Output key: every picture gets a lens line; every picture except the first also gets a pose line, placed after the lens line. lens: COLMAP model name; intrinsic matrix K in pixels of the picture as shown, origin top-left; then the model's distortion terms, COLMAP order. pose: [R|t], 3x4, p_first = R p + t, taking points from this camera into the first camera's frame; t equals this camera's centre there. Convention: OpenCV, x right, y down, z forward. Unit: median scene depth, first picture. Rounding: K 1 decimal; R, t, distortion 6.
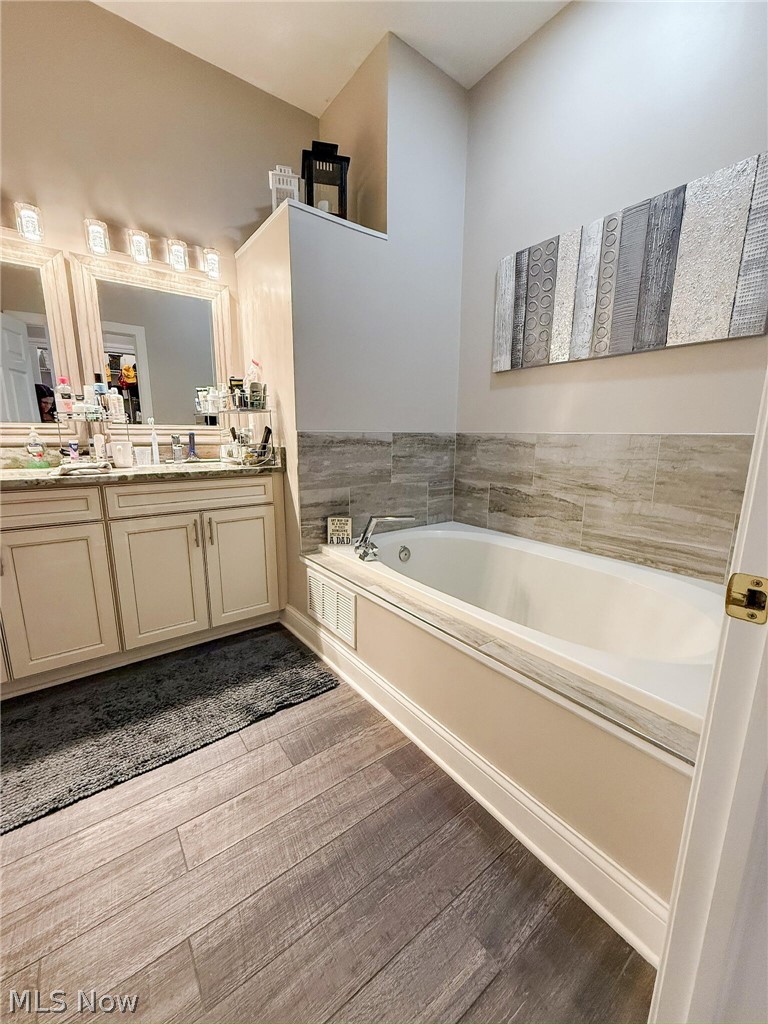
lens RADIAL K [[407.6, 0, 386.6], [0, 407.6, 512.5], [0, 0, 1]] dist [-0.007713, 0.000008]
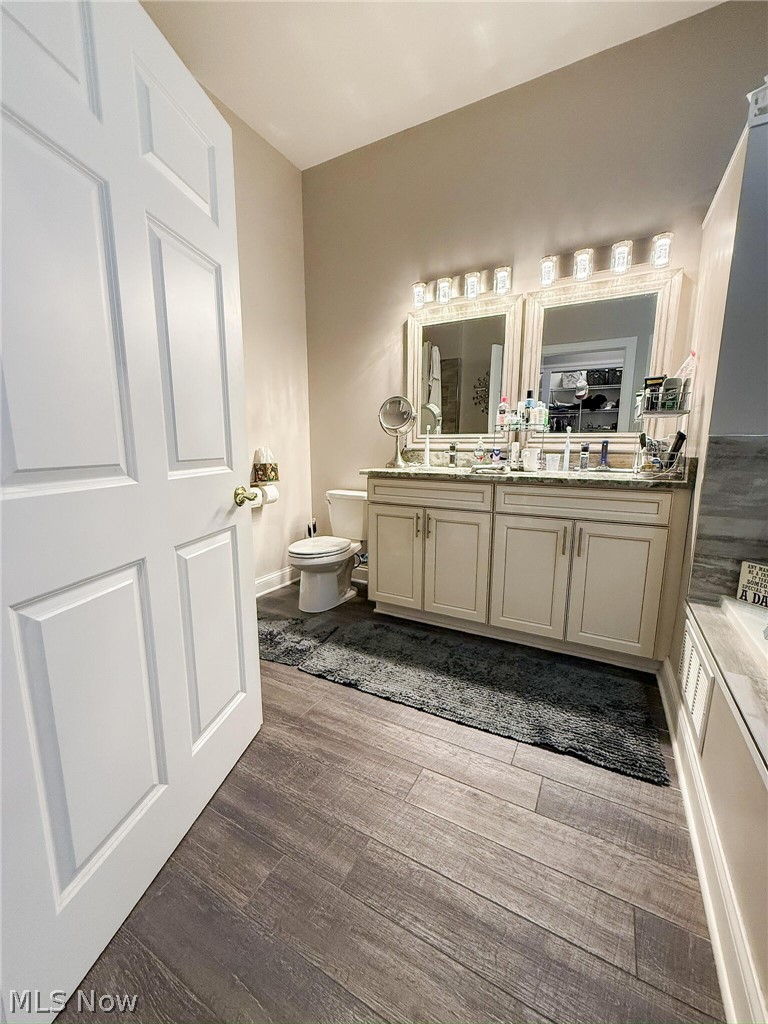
lens RADIAL K [[407.6, 0, 383.3], [0, 407.6, 511.2], [0, 0, 1]] dist [-0.007713, 0.000008]
pose [[0.400427, 0.143926, -0.904955, 0.243138], [-0.171178, 0.981952, 0.080428, -0.023756], [0.900198, 0.122703, 0.417837, 0.179696]]
